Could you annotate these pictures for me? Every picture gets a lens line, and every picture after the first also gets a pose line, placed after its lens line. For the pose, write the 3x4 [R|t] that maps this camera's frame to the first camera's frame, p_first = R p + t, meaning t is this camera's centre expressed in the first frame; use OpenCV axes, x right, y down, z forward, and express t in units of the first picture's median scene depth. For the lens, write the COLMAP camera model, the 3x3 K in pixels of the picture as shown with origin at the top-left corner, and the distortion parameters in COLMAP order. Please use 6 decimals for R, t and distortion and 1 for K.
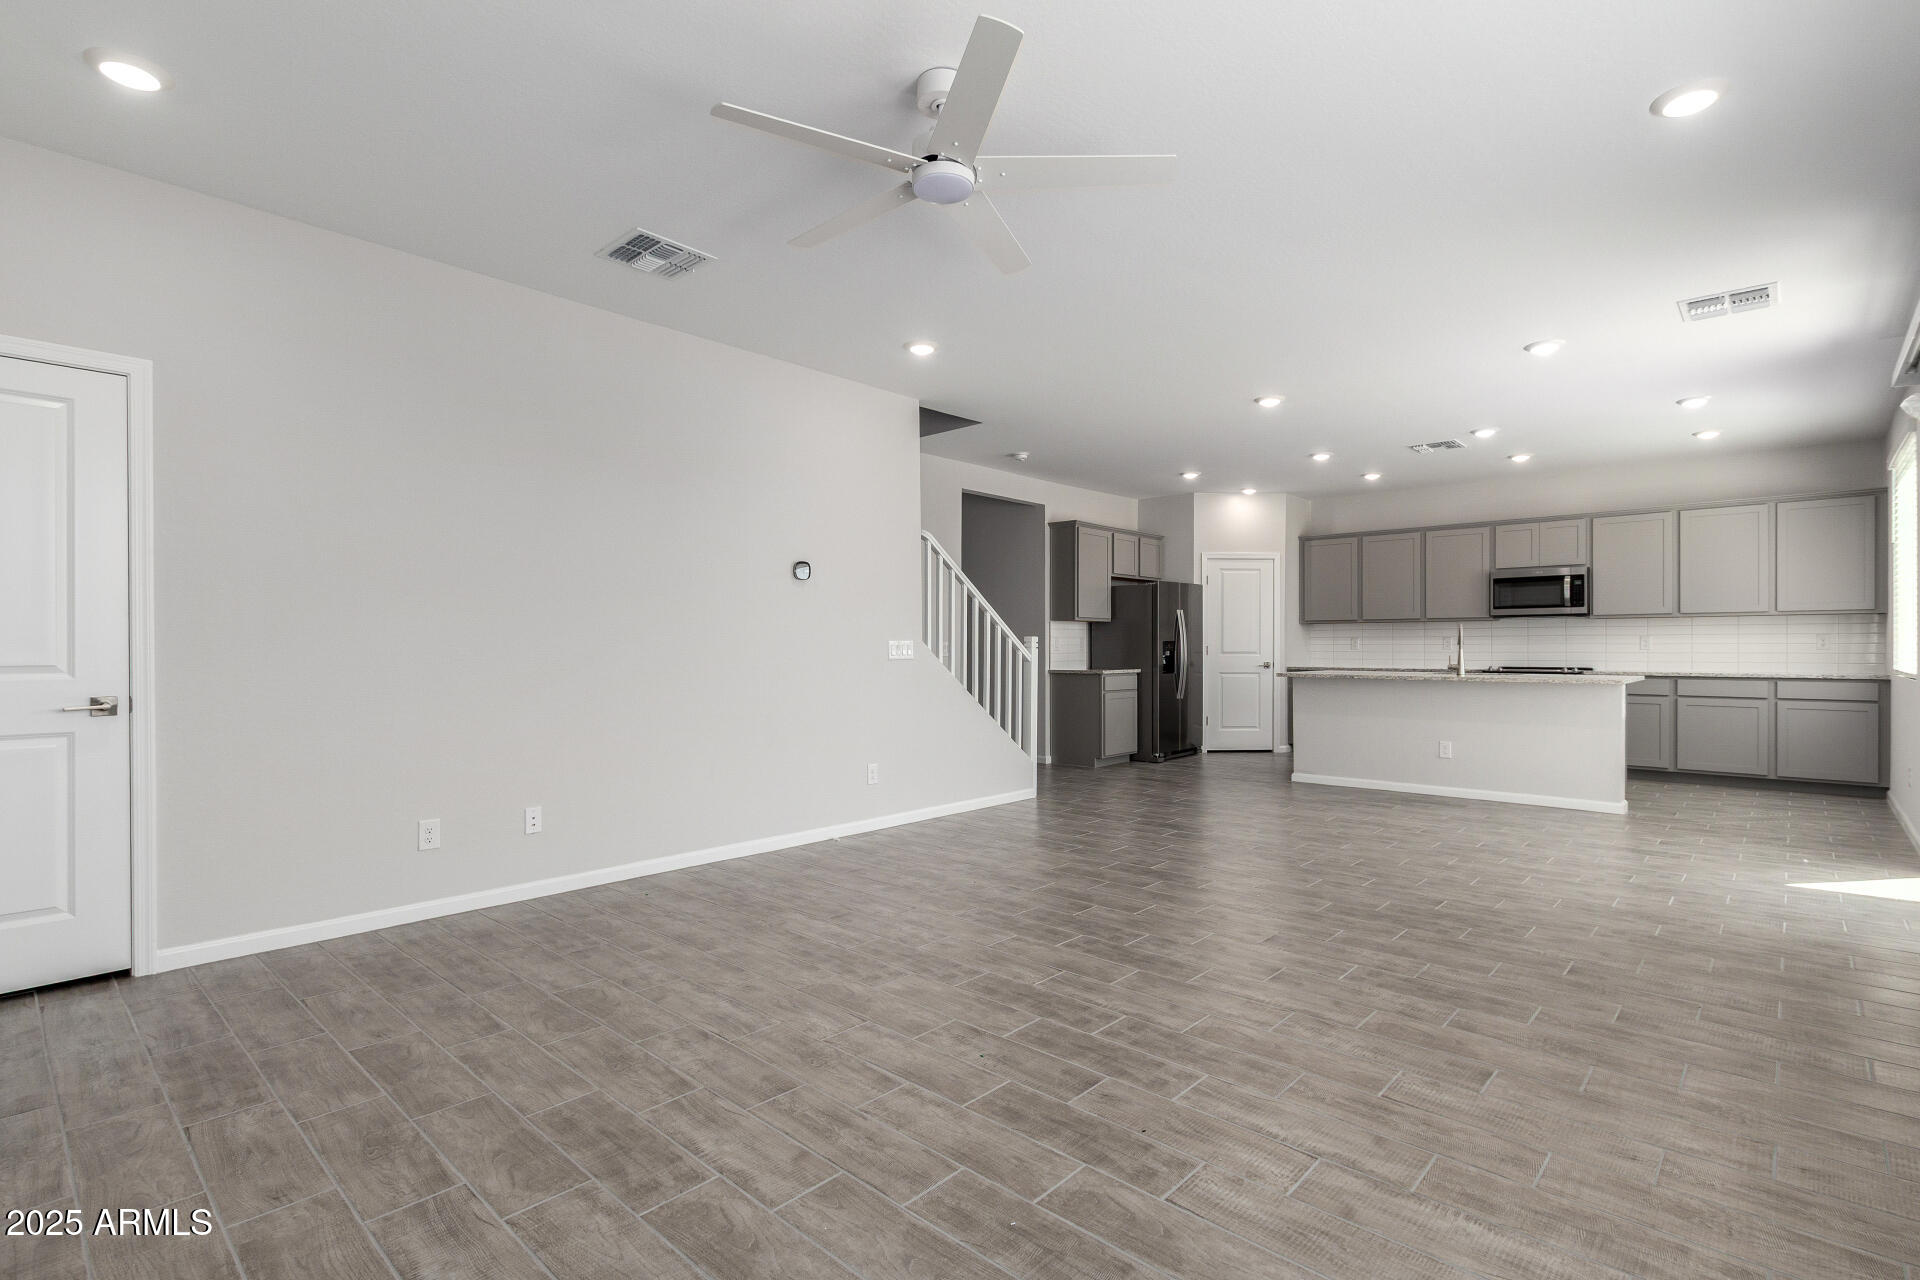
lens RADIAL K [[896.5, 0, 983.6], [0, 896.5, 648.6], [0, 0, 1]] dist [0.017542, -0.005922]
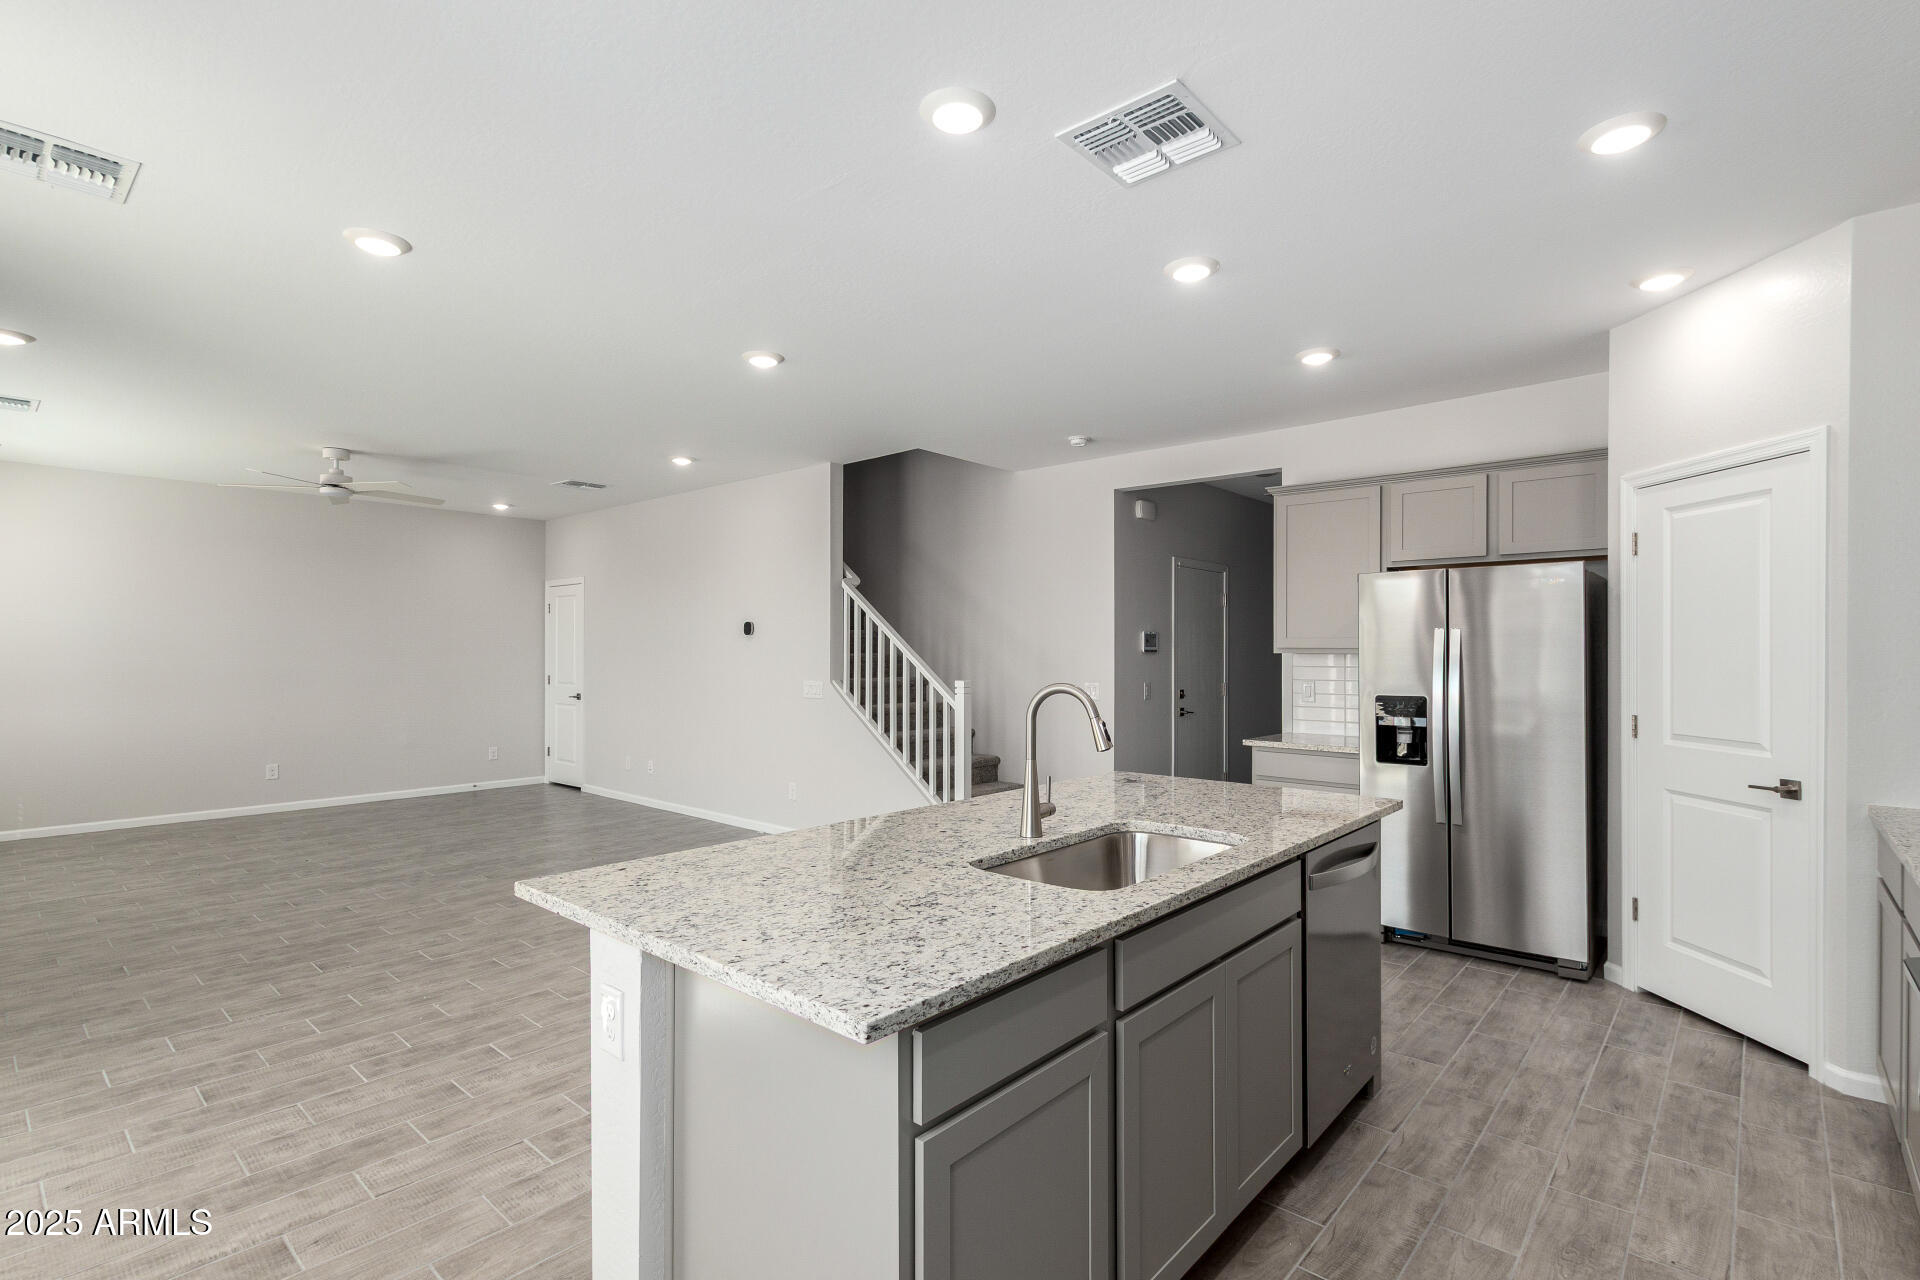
lens RADIAL K [[896.5, 0, 968.9], [0, 896.5, 638.8], [0, 0, 1]] dist [0.017542, -0.005922]
pose [[0.012181, -0.013087, -0.999840, 0.826736], [-0.001779, 0.999912, -0.013110, -0.038709], [0.999924, 0.001938, 0.012157, 0.925028]]
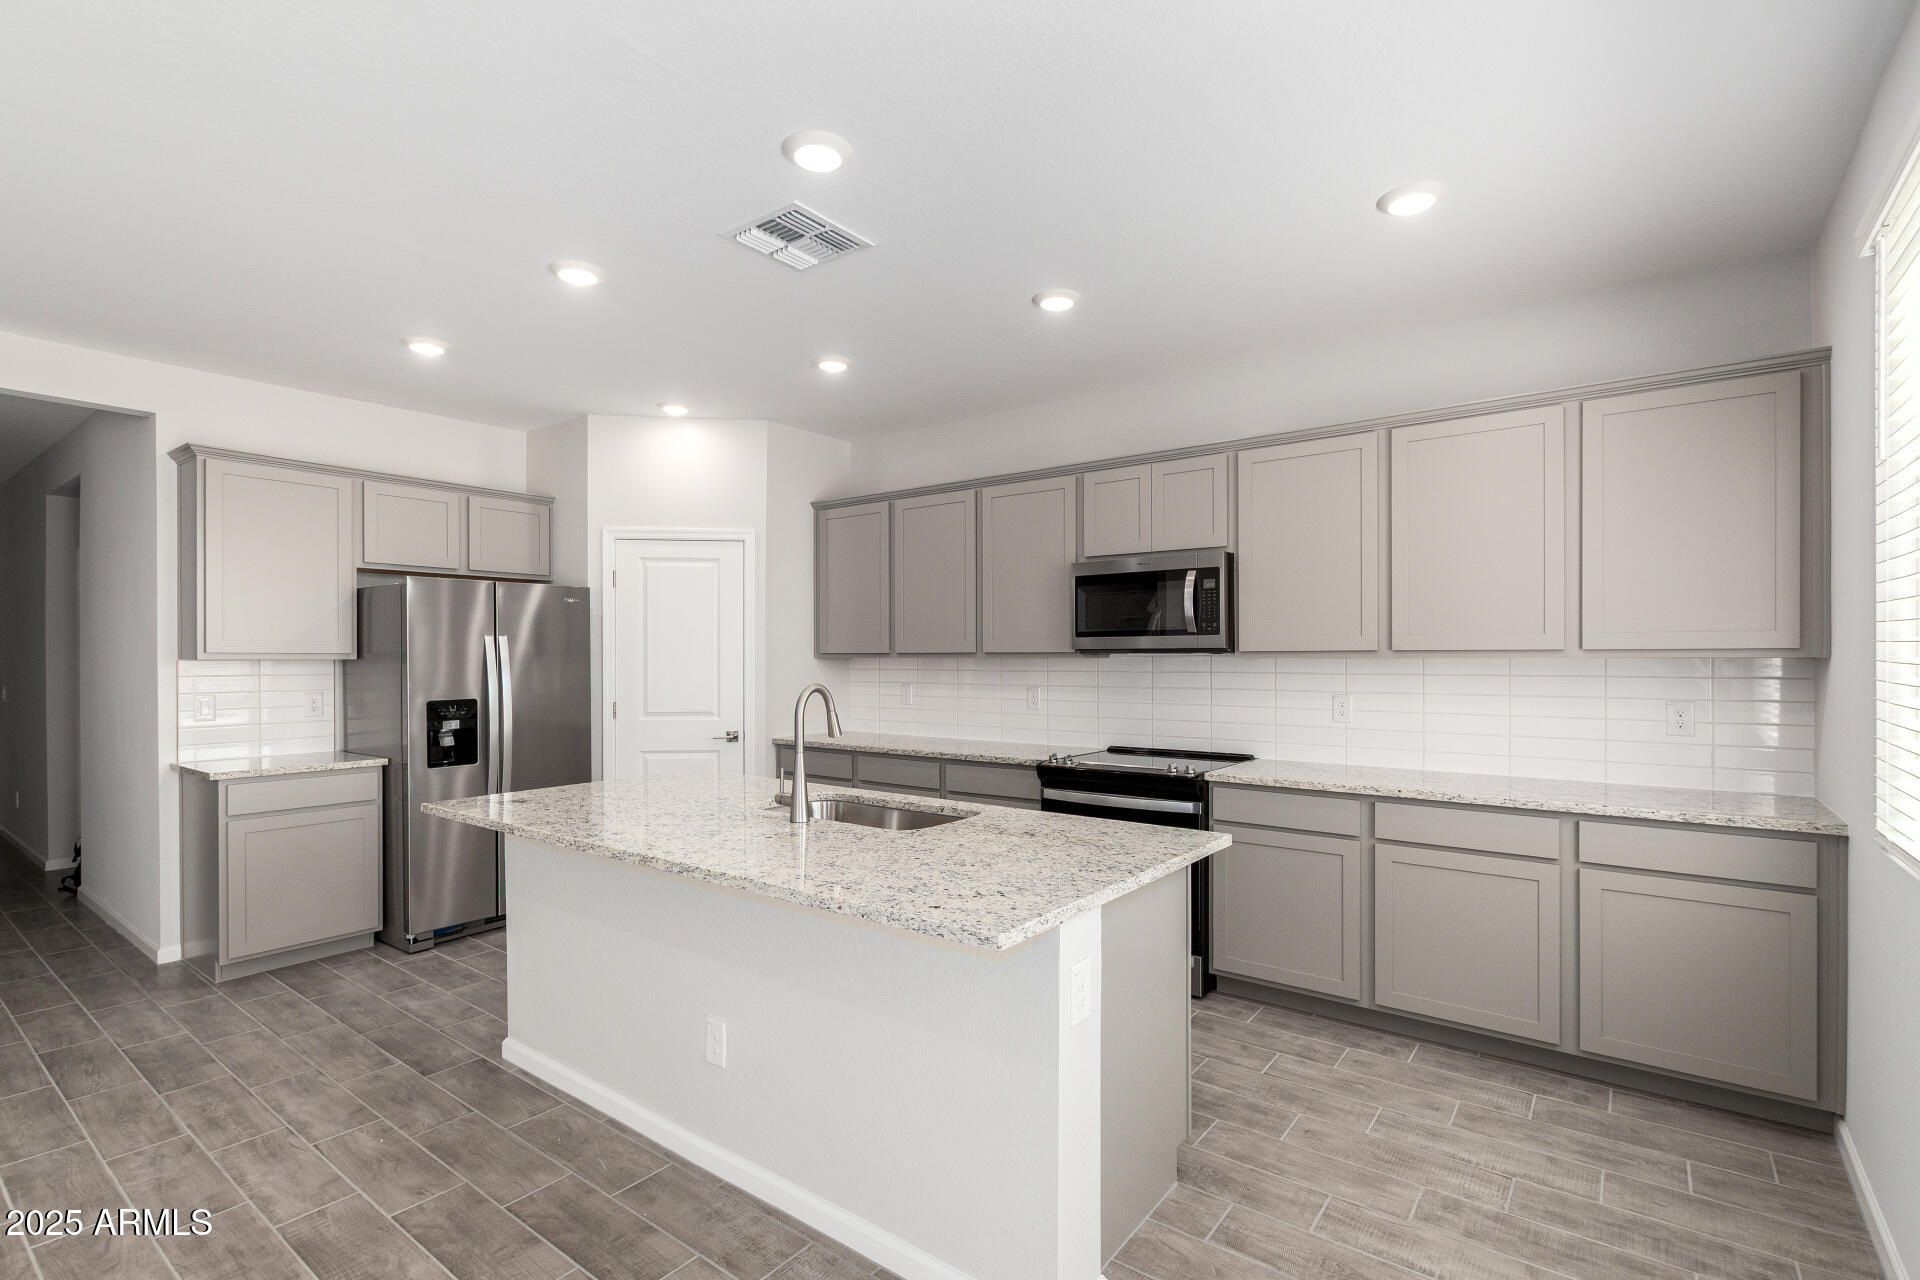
lens RADIAL K [[896.5, 0, 969.2], [0, 896.5, 653.9], [0, 0, 1]] dist [0.017542, -0.005922]
pose [[0.996899, -0.002379, 0.078655, 0.545181], [0.002473, 0.999996, -0.001097, -0.039304], [-0.078652, 0.001288, 0.996901, 0.587397]]
